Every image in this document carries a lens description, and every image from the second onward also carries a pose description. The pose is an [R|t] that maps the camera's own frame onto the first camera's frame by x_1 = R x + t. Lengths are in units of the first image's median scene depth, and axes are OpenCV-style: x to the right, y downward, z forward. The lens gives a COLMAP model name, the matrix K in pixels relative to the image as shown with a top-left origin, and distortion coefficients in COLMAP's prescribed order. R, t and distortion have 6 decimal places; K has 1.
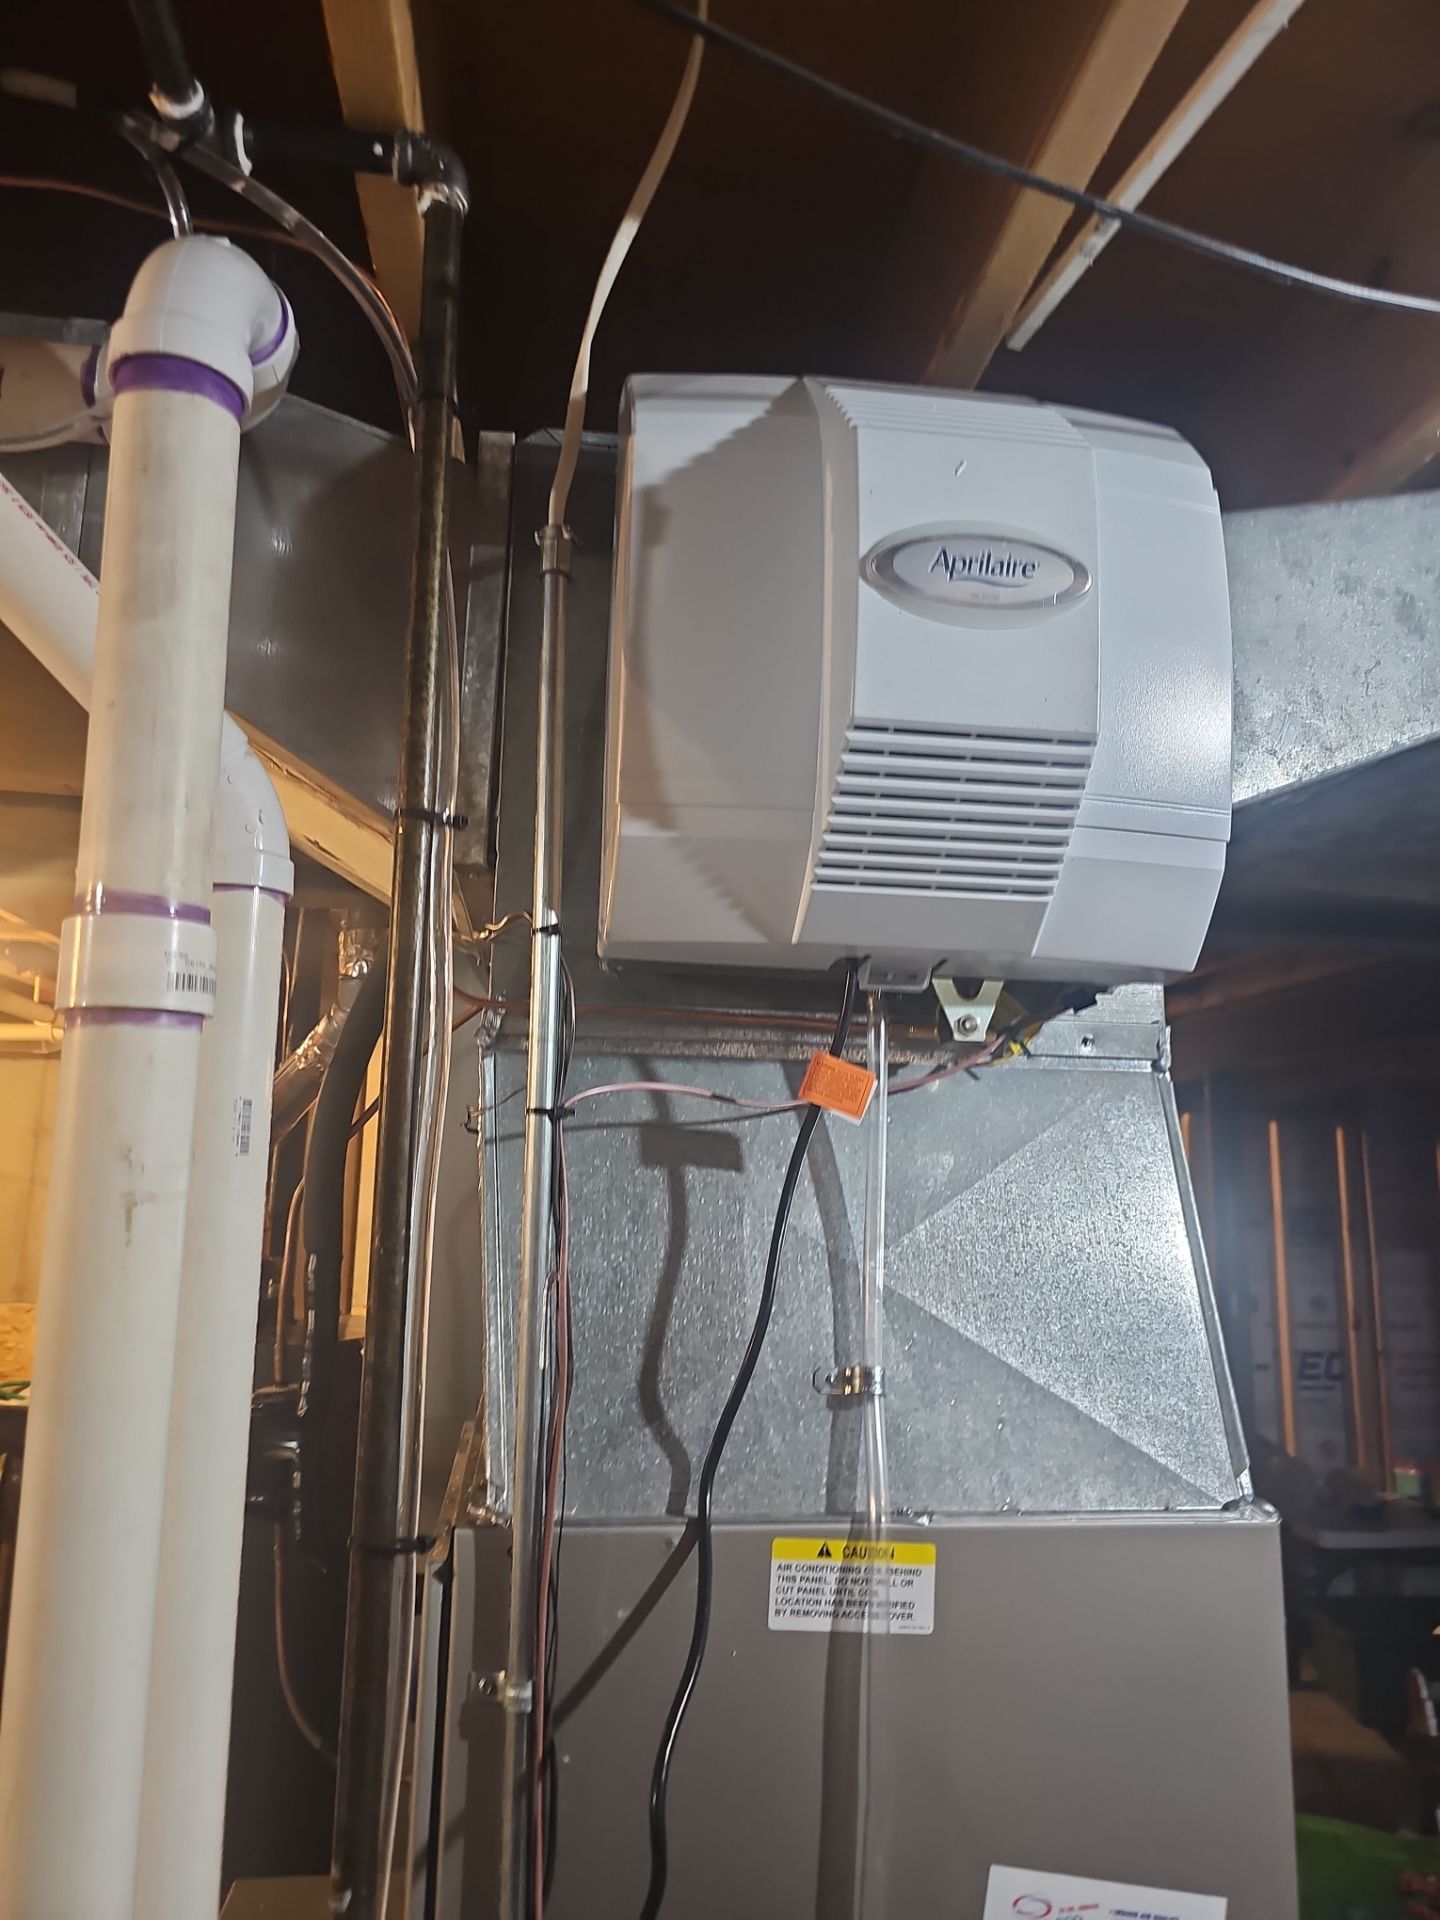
lens RADIAL K [[1268.9, 0, 709.9], [0, 1268.9, 963.6], [0, 0, 1]] dist [-0.003022, -0.002155]
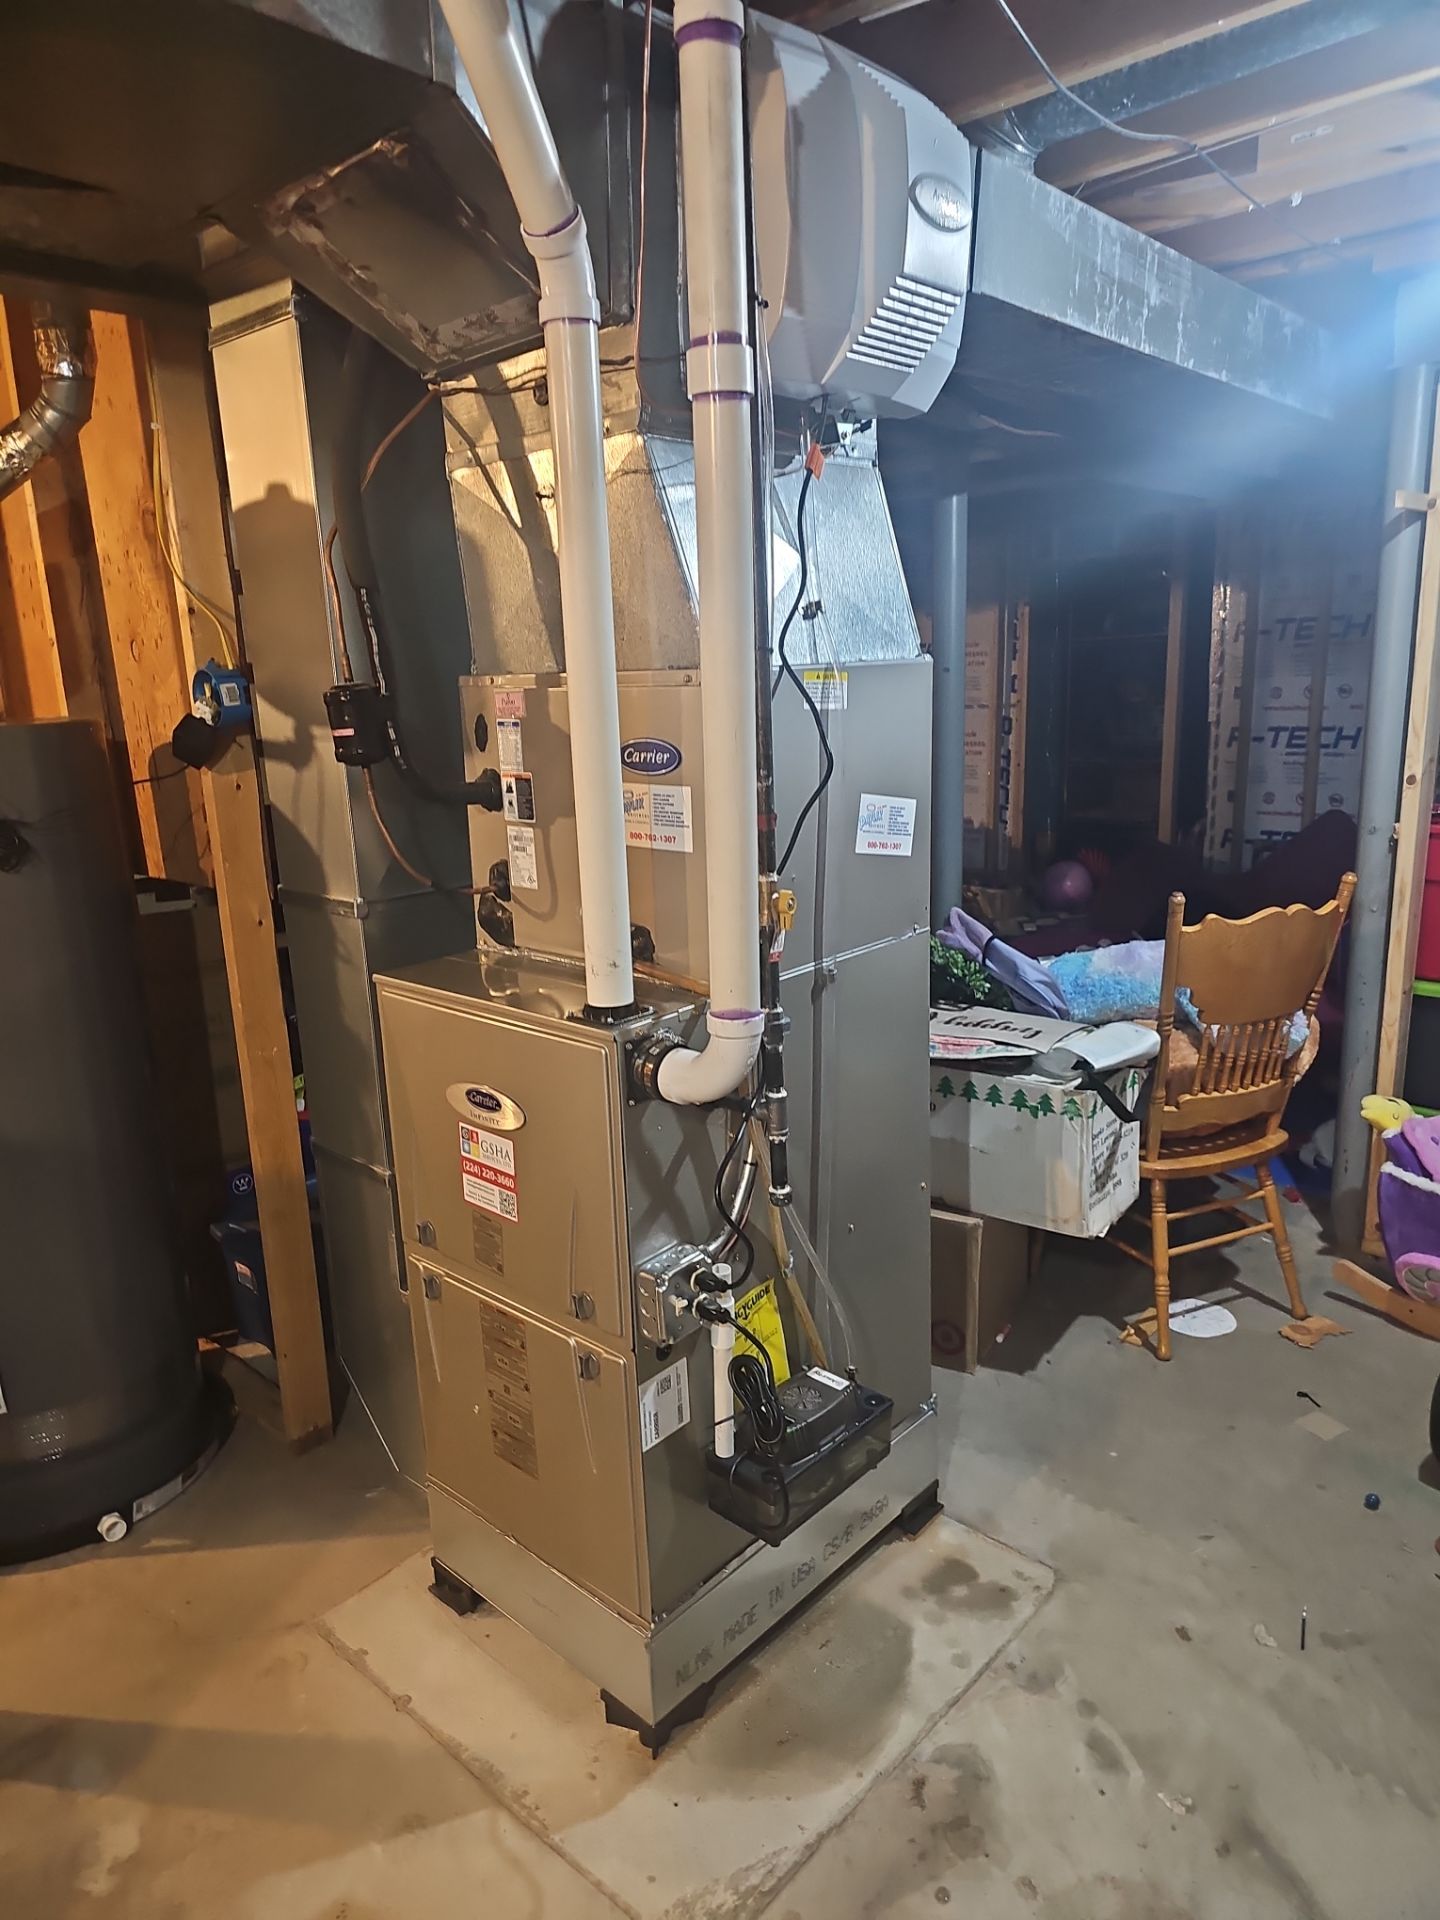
lens RADIAL K [[1268.9, 0, 709.9], [0, 1268.9, 963.6], [0, 0, 1]] dist [-0.003022, -0.002155]
pose [[0.765372, -0.194011, 0.613649, -1.563561], [-0.070444, 0.922499, 0.379517, 0.089392], [-0.639721, -0.333700, 0.692389, -0.641132]]
